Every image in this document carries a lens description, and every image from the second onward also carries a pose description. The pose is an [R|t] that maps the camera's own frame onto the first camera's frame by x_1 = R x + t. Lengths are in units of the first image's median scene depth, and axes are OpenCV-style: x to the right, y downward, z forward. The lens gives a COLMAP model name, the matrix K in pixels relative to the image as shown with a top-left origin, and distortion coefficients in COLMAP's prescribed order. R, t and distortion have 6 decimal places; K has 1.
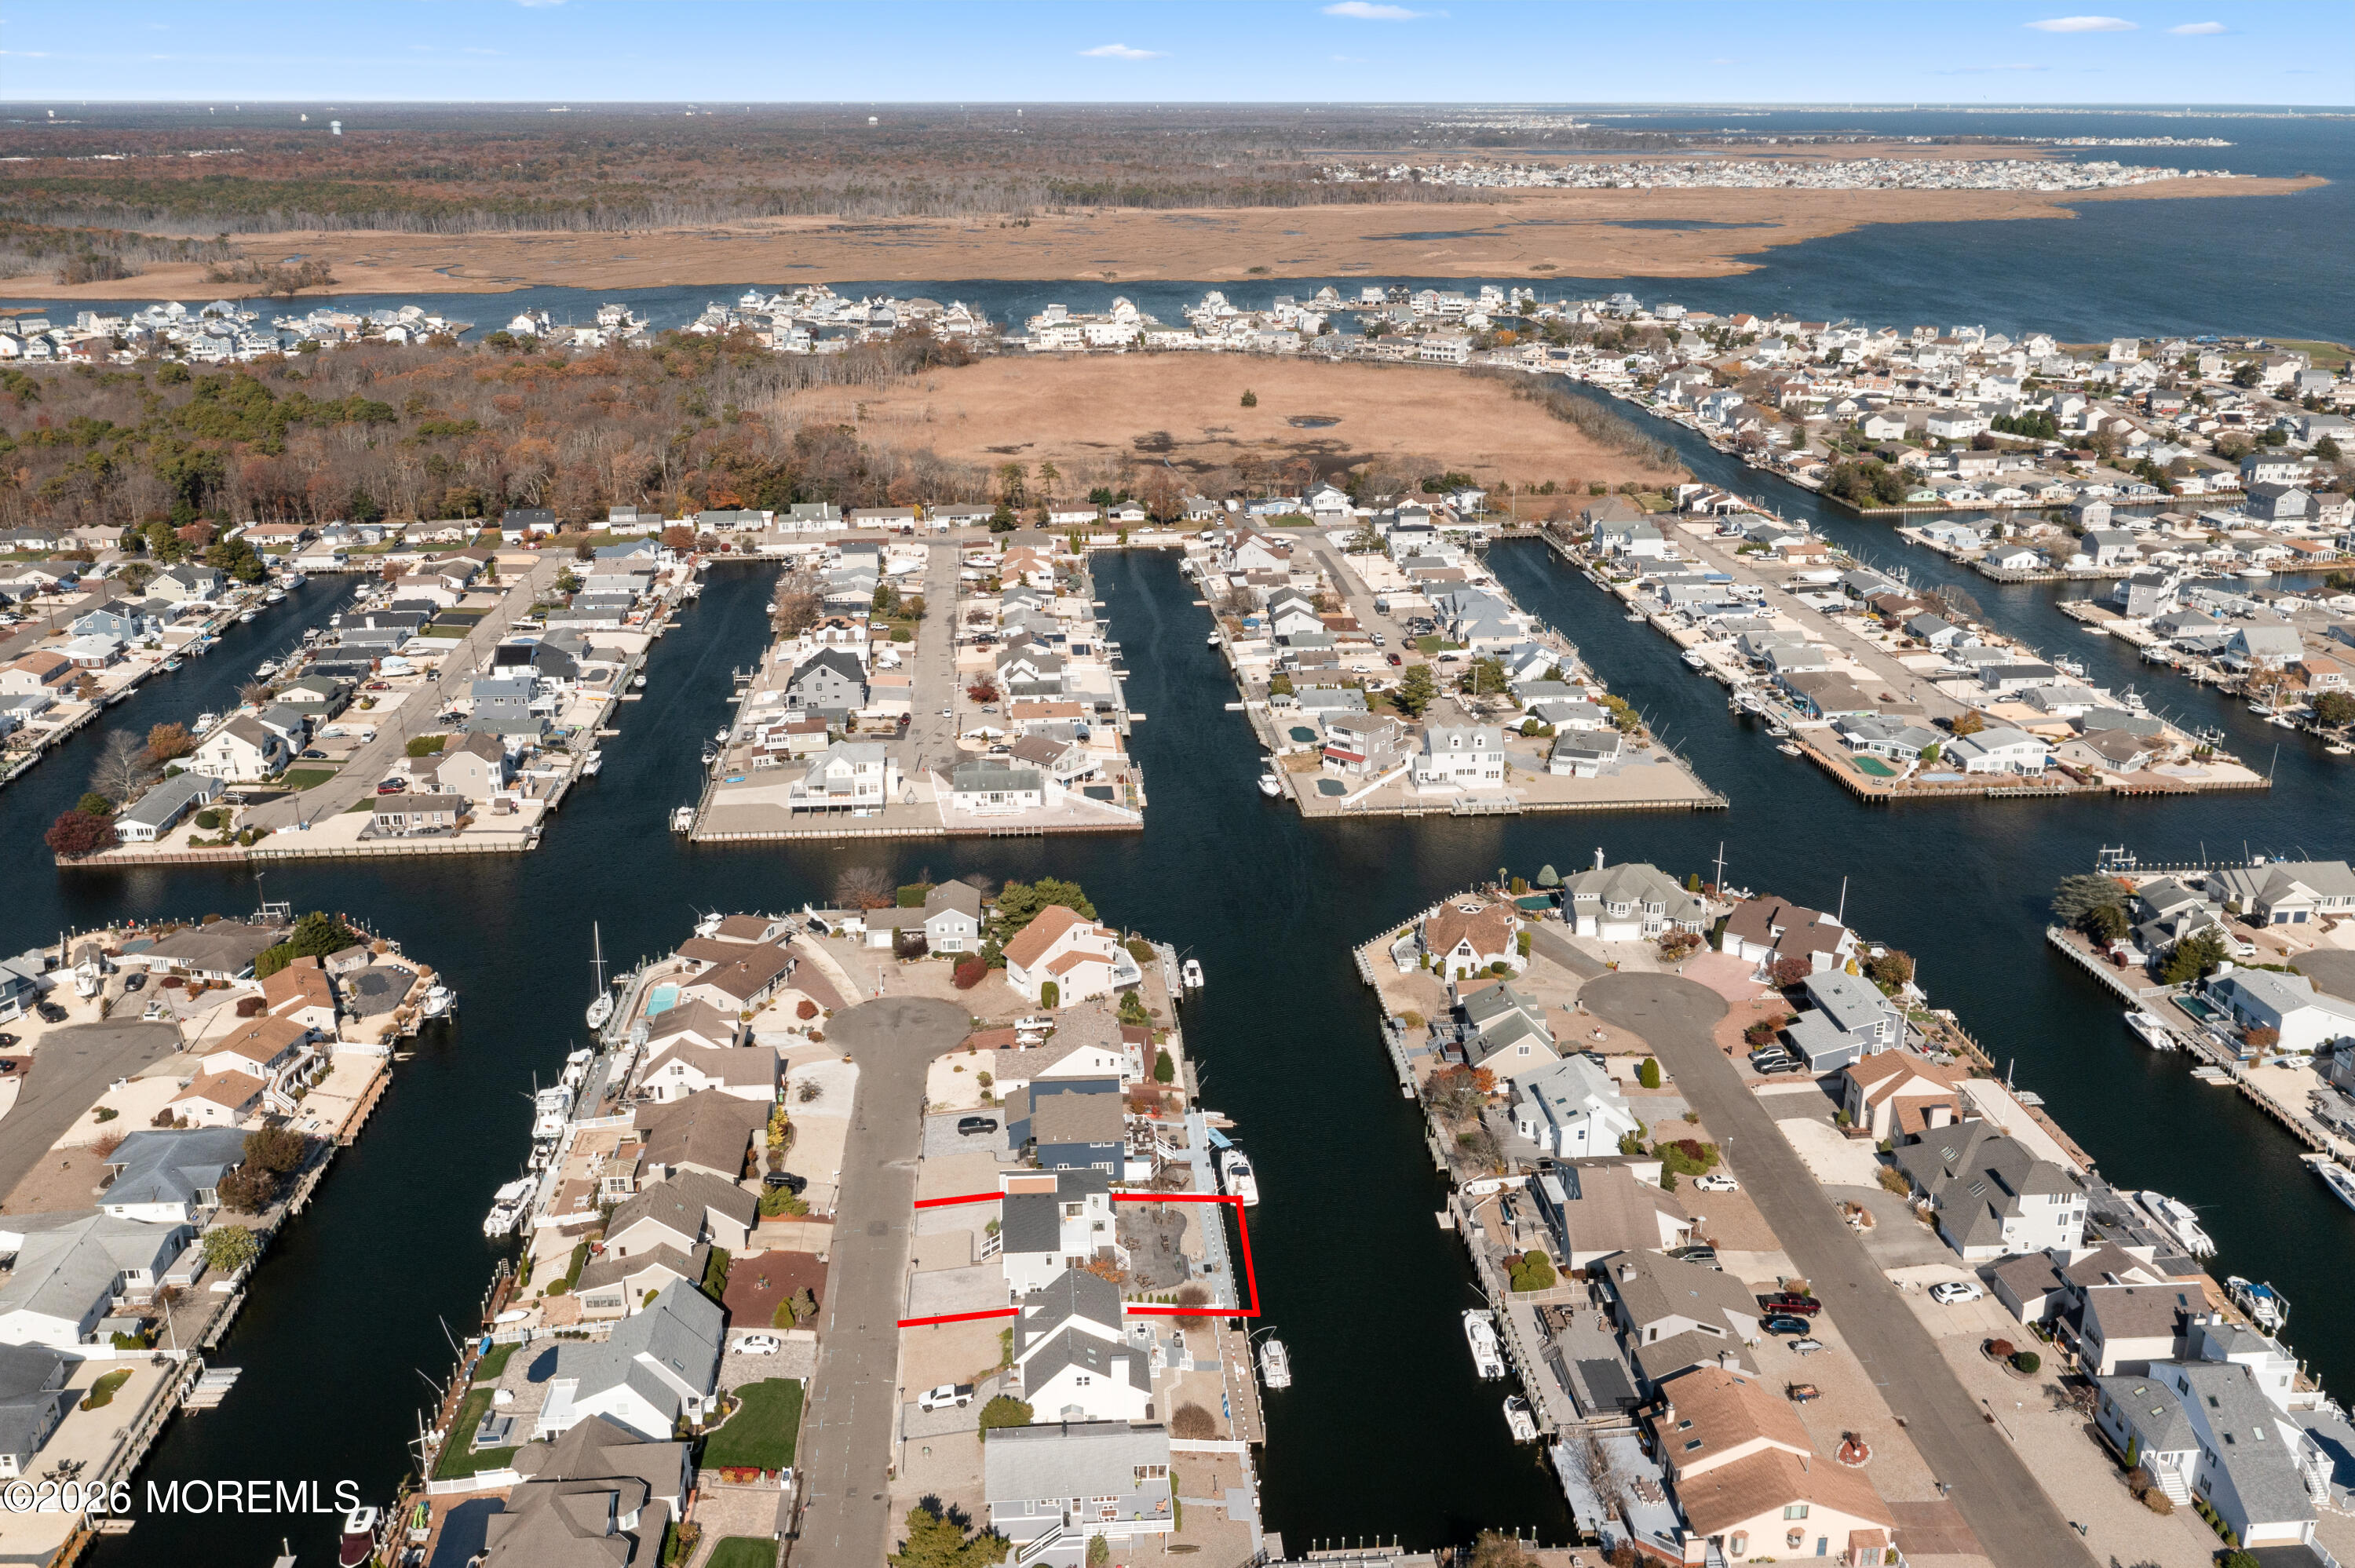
lens RADIAL K [[1987.4, 0, 1177.5], [0, 1987.4, 784.0], [0, 0, 1]] dist [0.000553, -0.000276]
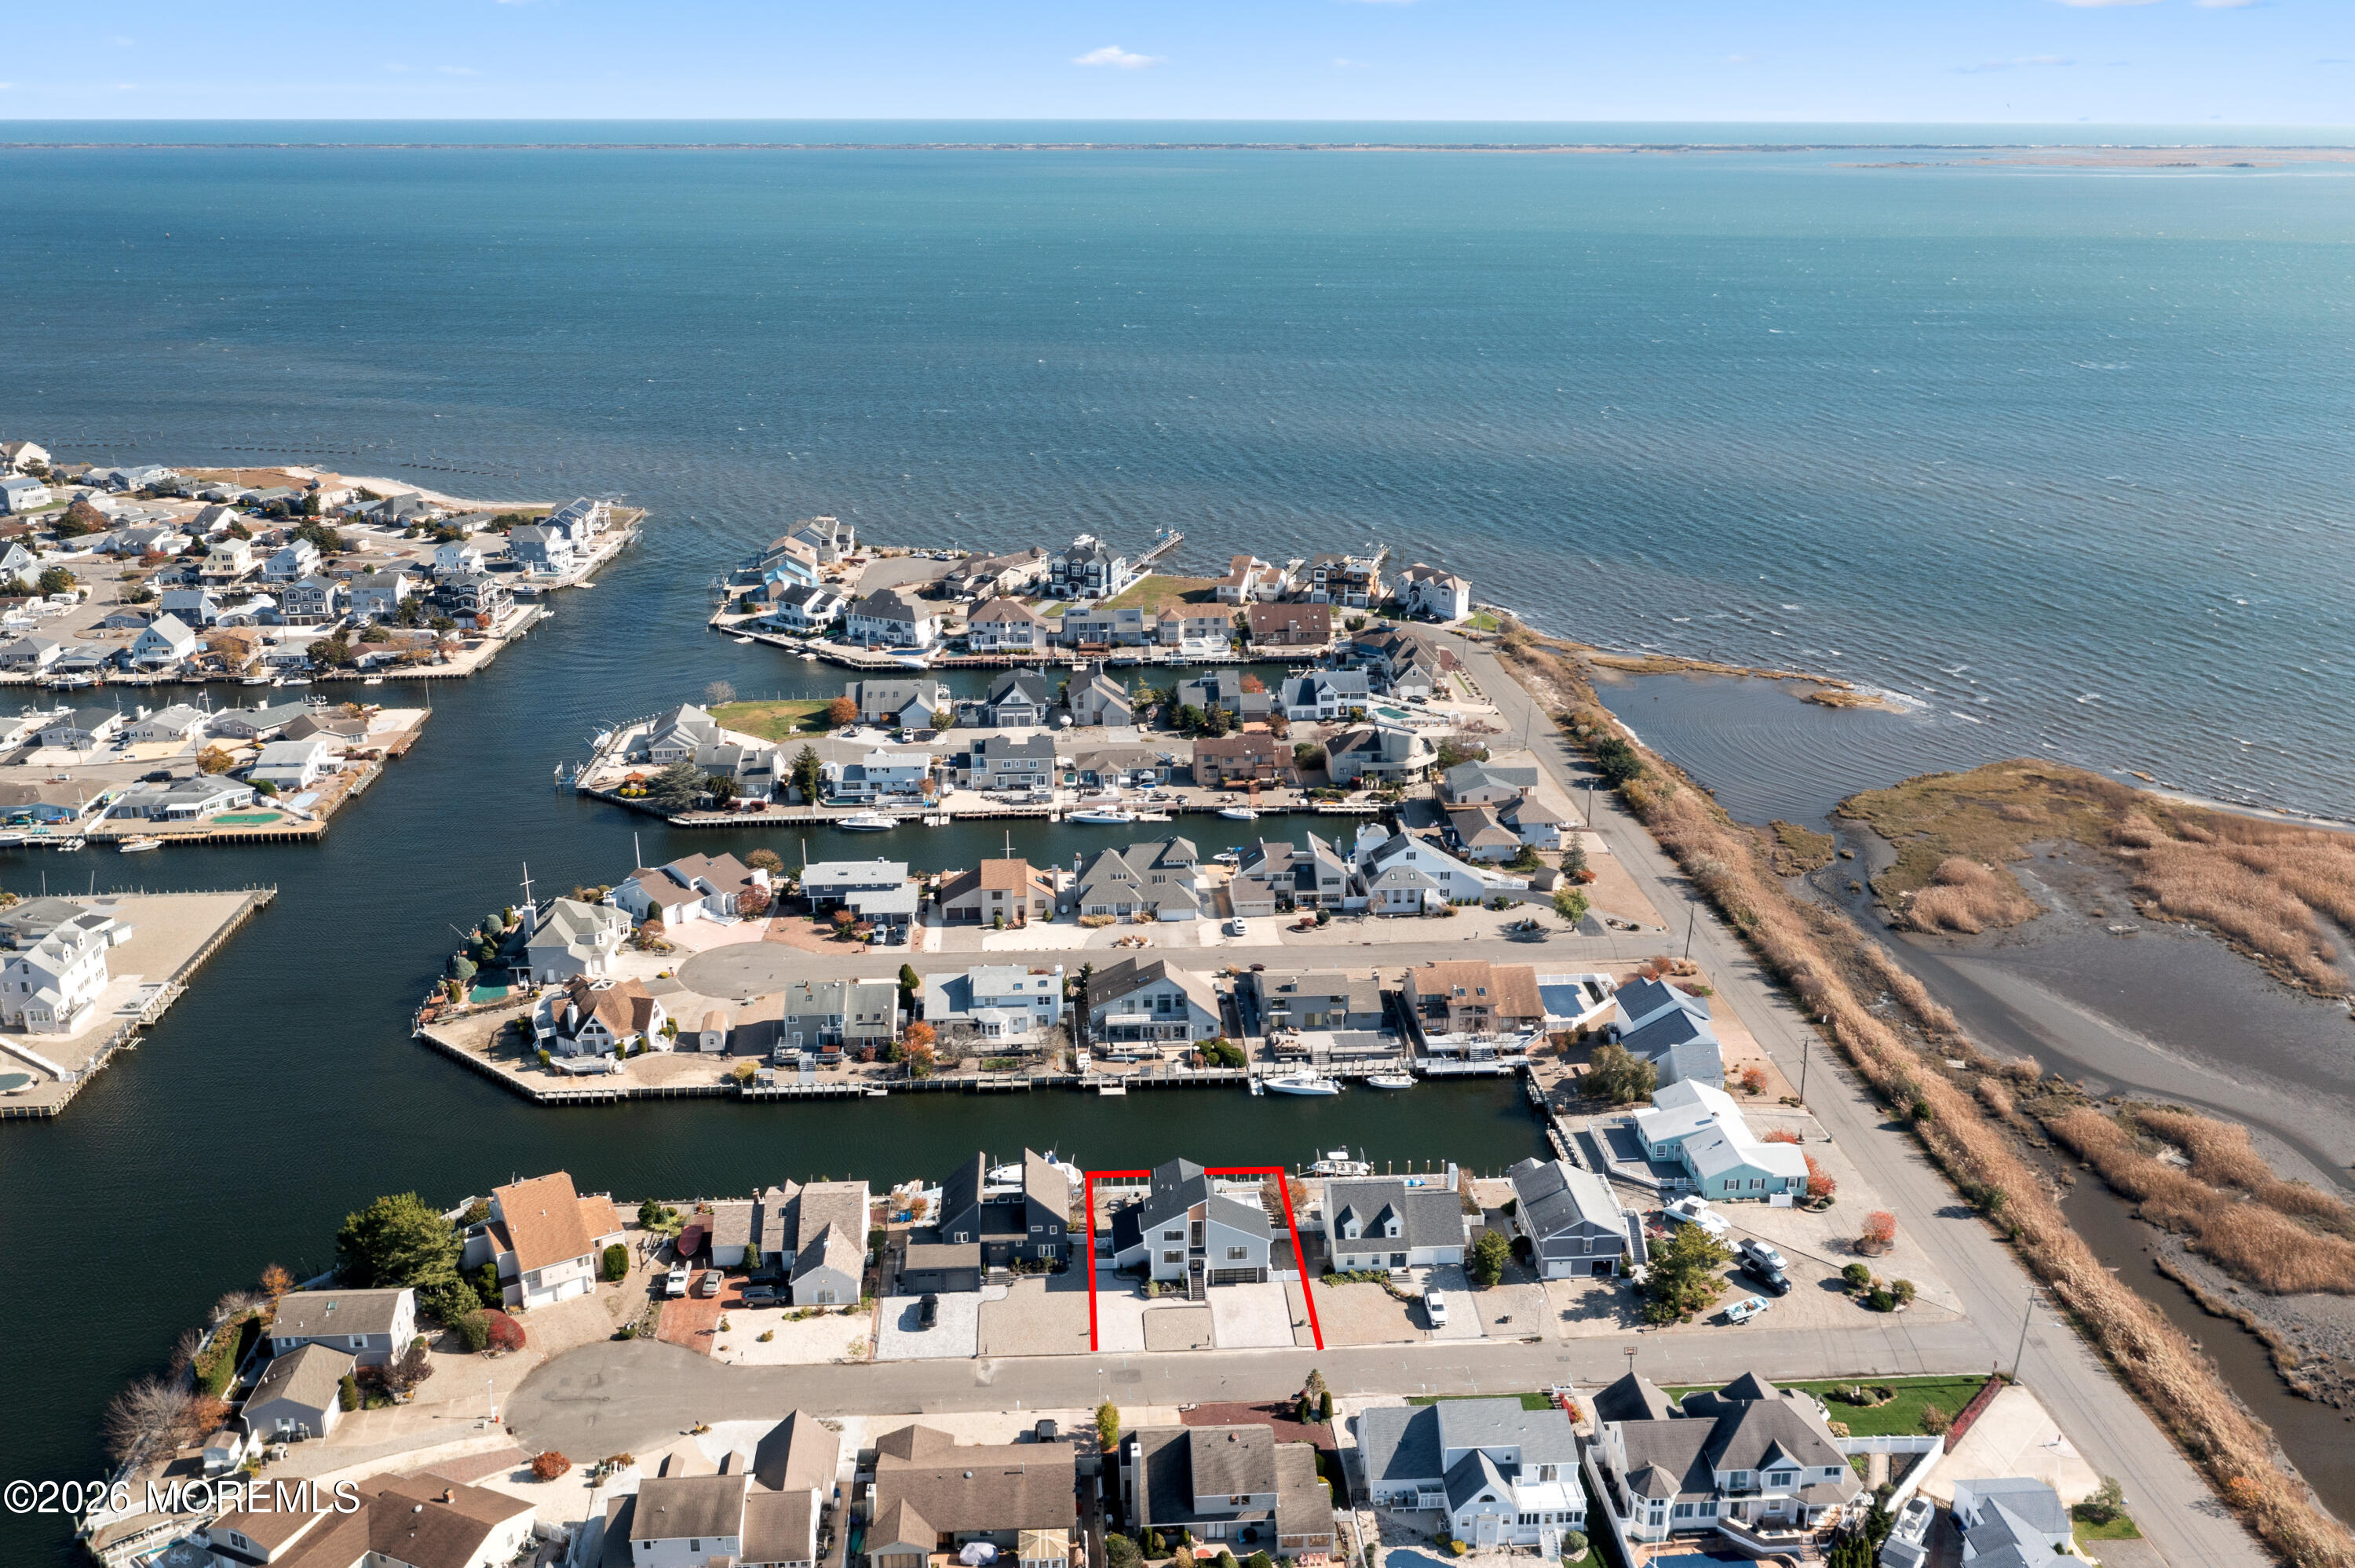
lens RADIAL K [[2025.5, 0, 1154.4], [0, 2025.5, 788.8], [0, 0, 1]] dist [0.000779, 0.000414]
pose [[0.018624, -0.319790, 0.947305, -0.565834], [0.328604, 0.896794, 0.296278, -0.169840], [-0.944284, 0.305770, 0.121786, 0.484797]]
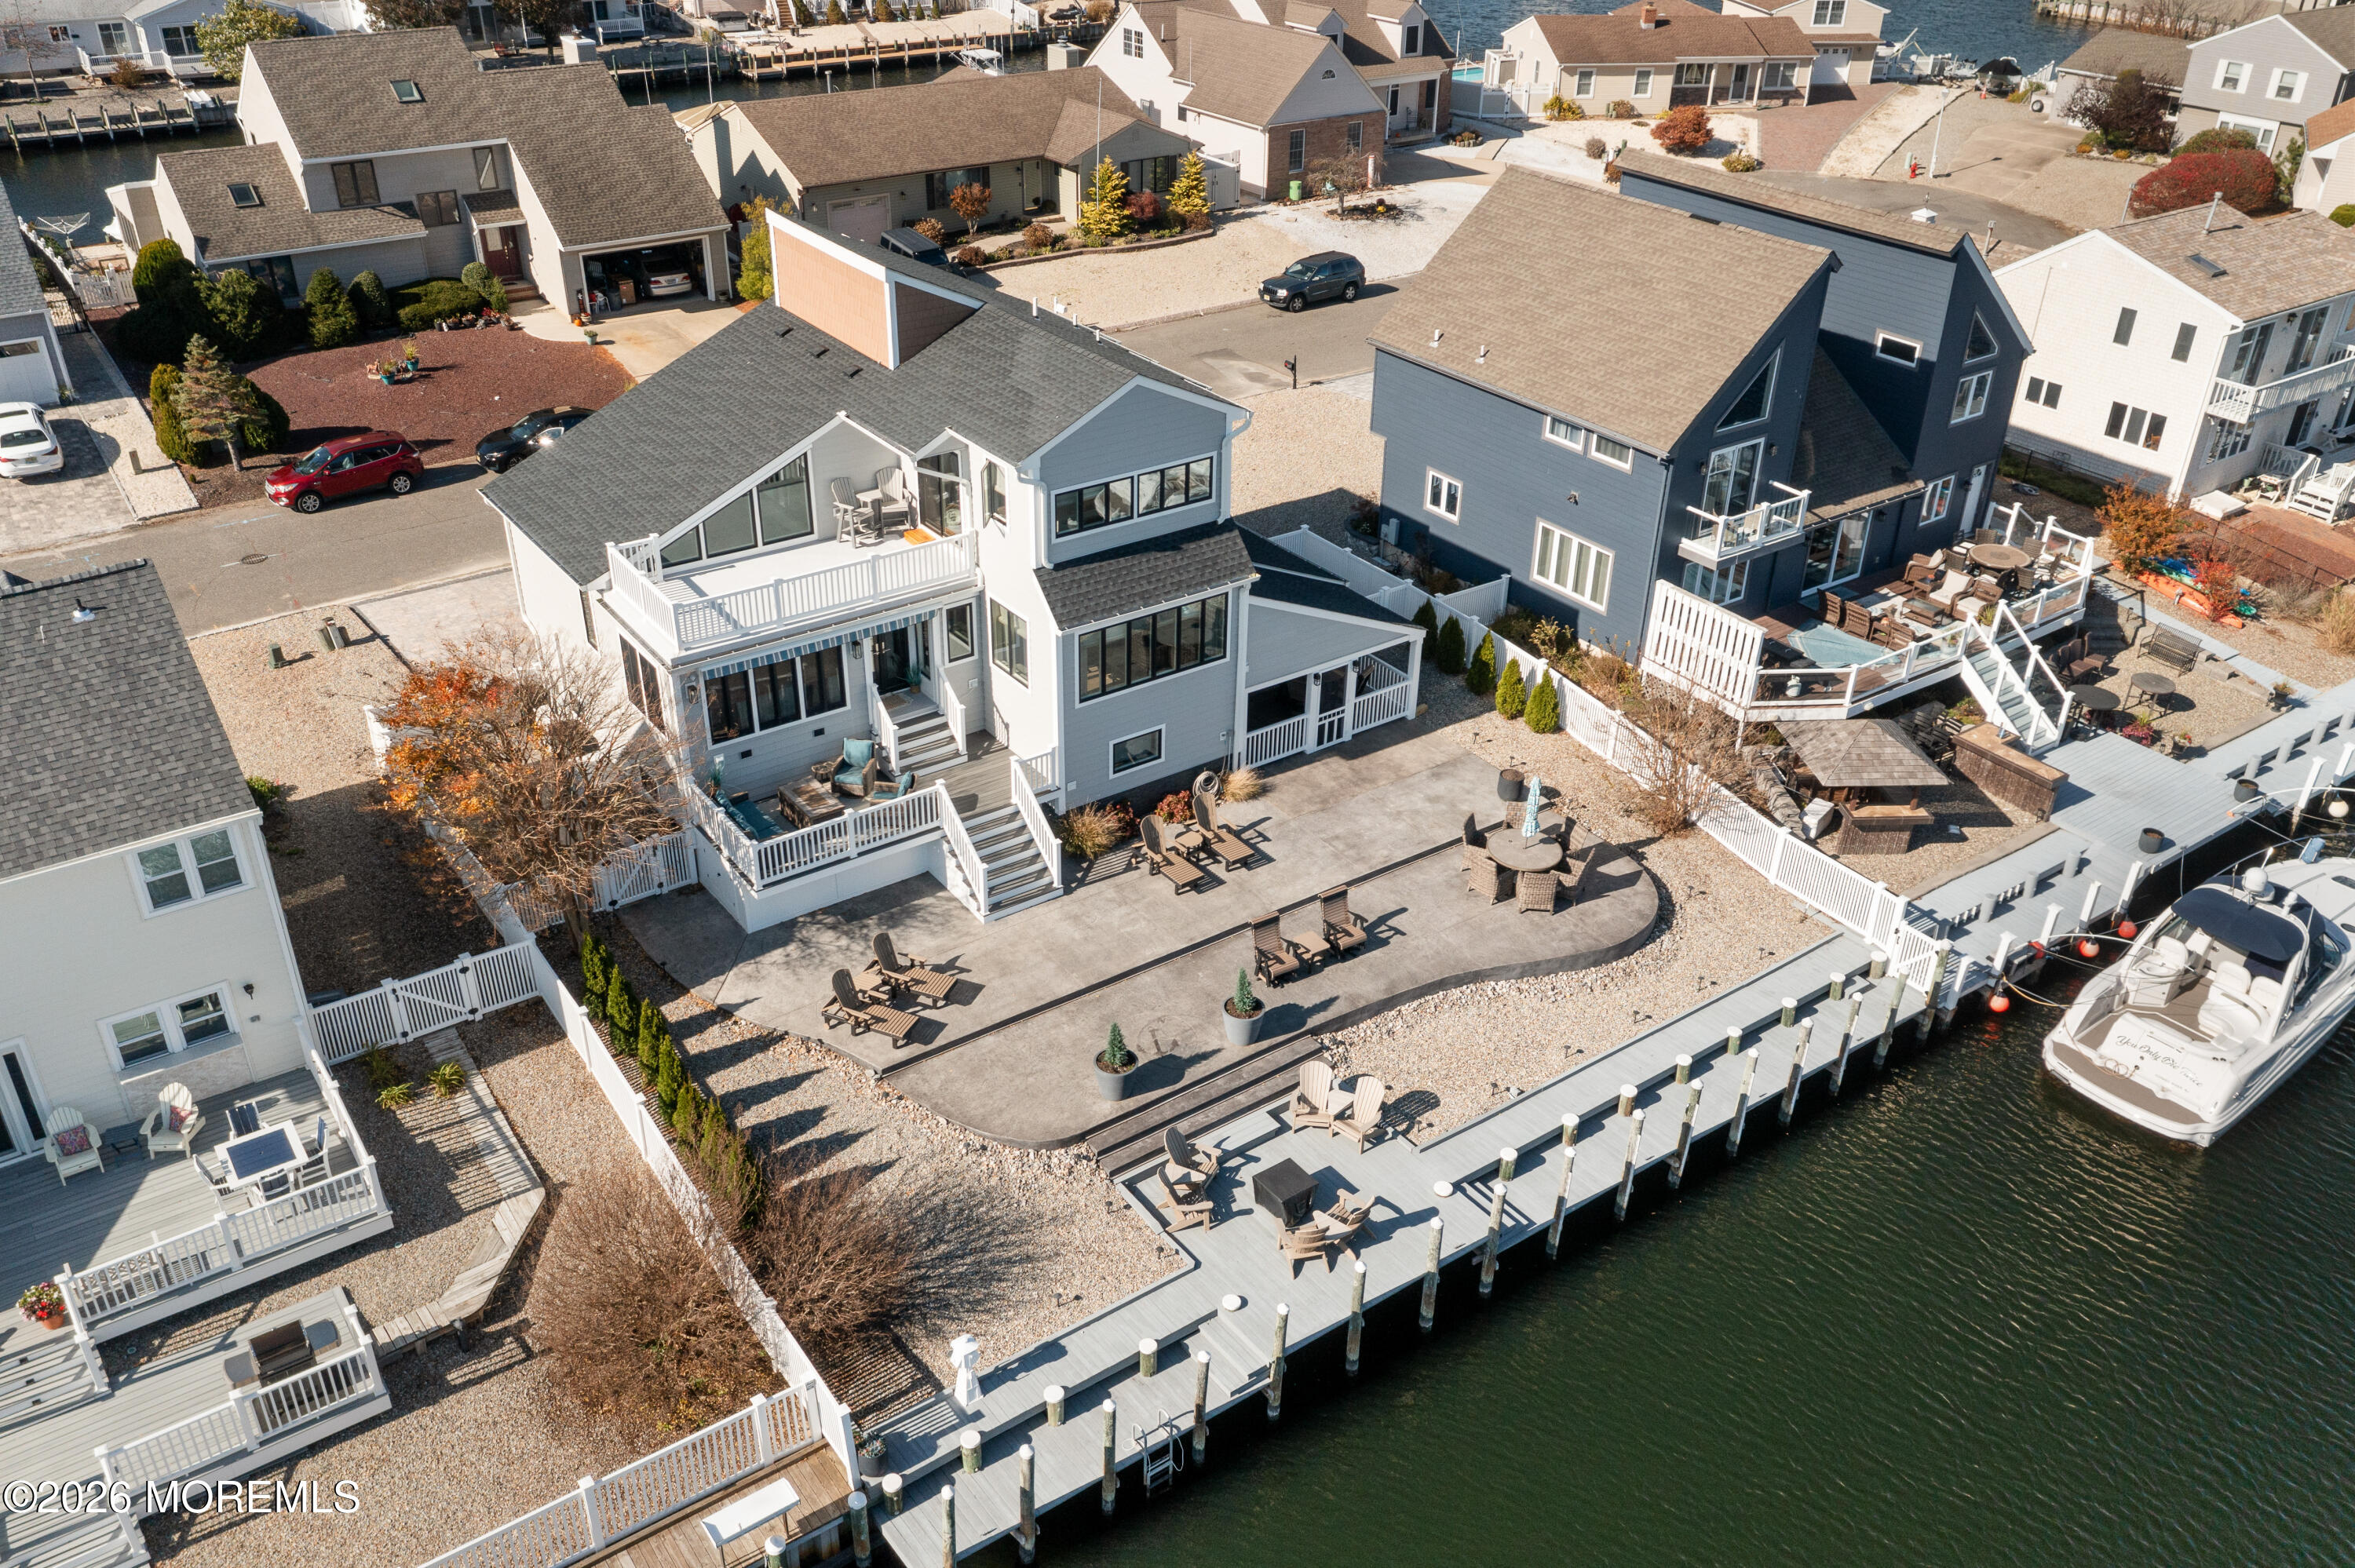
lens RADIAL K [[1869.5, 0, 1177.5], [0, 1869.5, 784.0], [0, 0, 1]] dist [0.001418, 0.001724]
pose [[0.518485, 0.442192, -0.731874, 0.058787], [-0.296342, 0.895785, 0.331287, 0.101036], [0.802094, 0.045118, 0.595491, 0.533531]]
